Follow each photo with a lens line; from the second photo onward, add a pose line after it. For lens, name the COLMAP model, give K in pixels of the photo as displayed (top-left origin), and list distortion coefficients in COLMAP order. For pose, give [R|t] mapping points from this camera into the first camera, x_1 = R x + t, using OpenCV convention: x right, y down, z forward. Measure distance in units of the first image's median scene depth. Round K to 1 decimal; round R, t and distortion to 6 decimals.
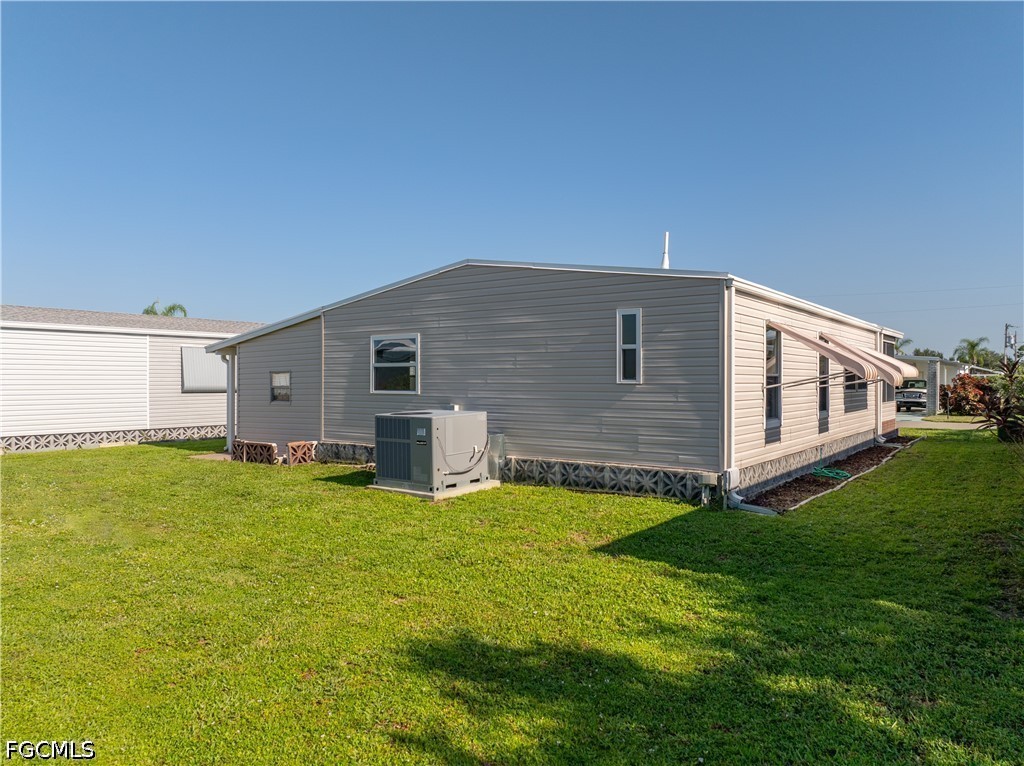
lens RADIAL K [[726.5, 0, 495.2], [0, 726.5, 353.0], [0, 0, 1]] dist [-0.035811, -0.002083]
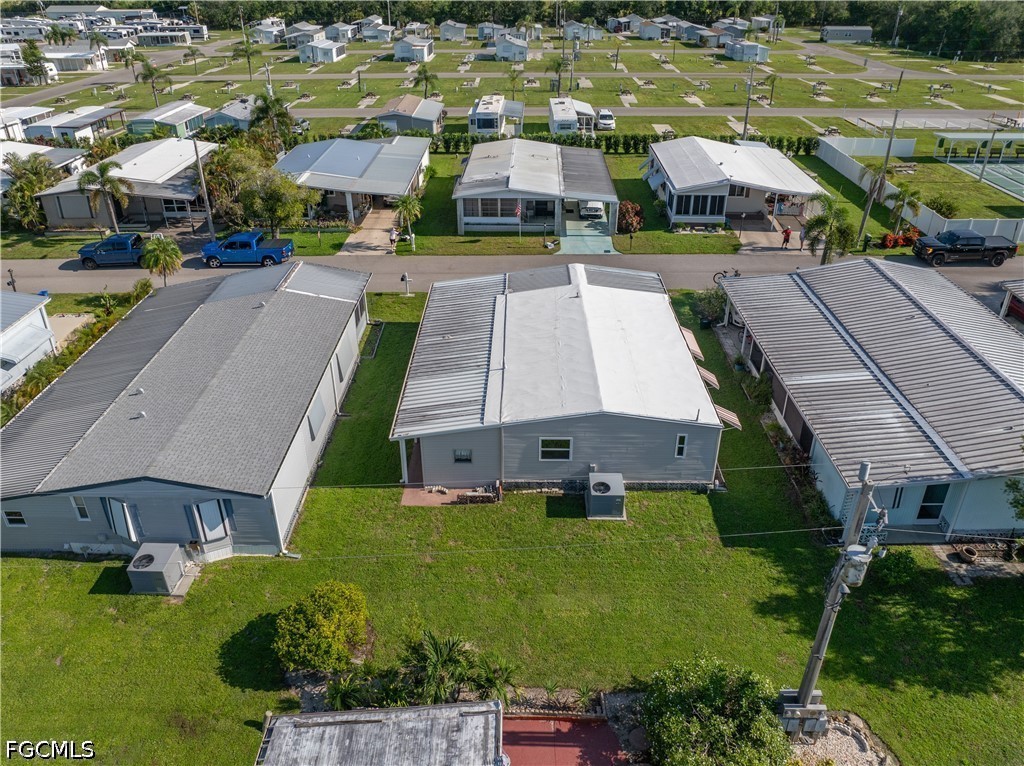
lens RADIAL K [[741.0, 0, 509.7], [0, 741.0, 330.3], [0, 0, 1]] dist [-0.067671, 0.054838]
pose [[0.807915, -0.272866, 0.522319, -1.702927], [-0.010657, 0.879431, 0.475908, -1.747358], [-0.589202, -0.390059, 0.707597, -0.393789]]
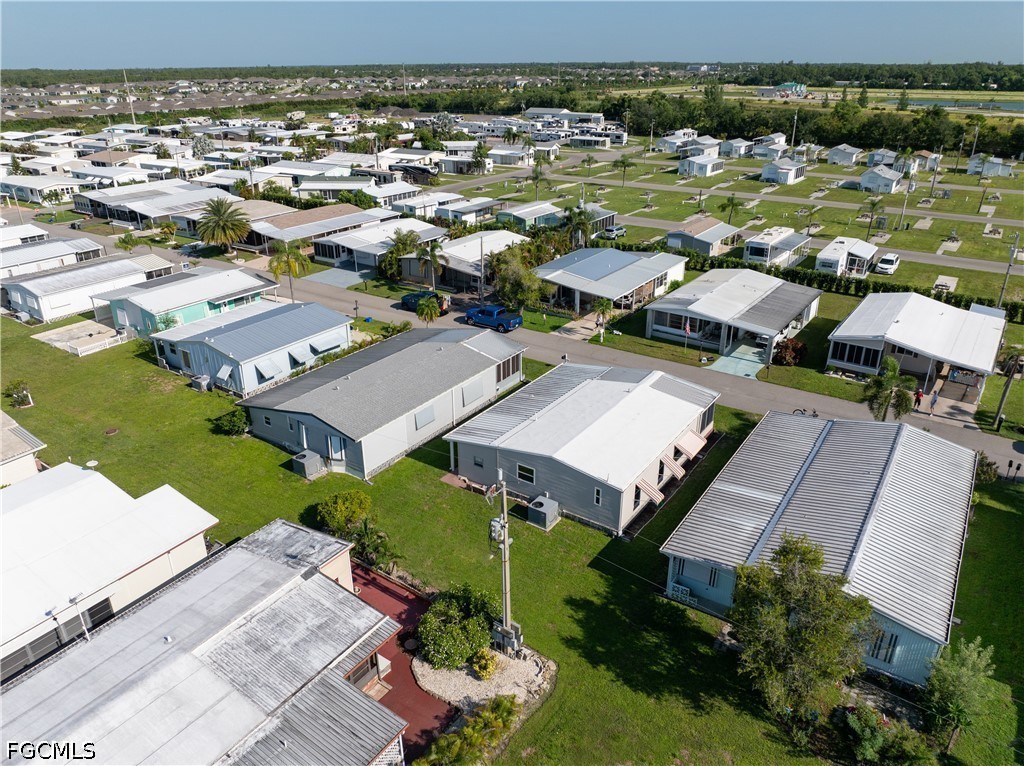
lens RADIAL K [[726.5, 0, 495.2], [0, 726.5, 353.0], [0, 0, 1]] dist [-0.035811, -0.002083]
pose [[0.999623, -0.019548, 0.019275, -0.438644], [0.010289, 0.917713, 0.397110, -2.347826], [-0.025451, -0.396762, 0.917569, -2.312148]]
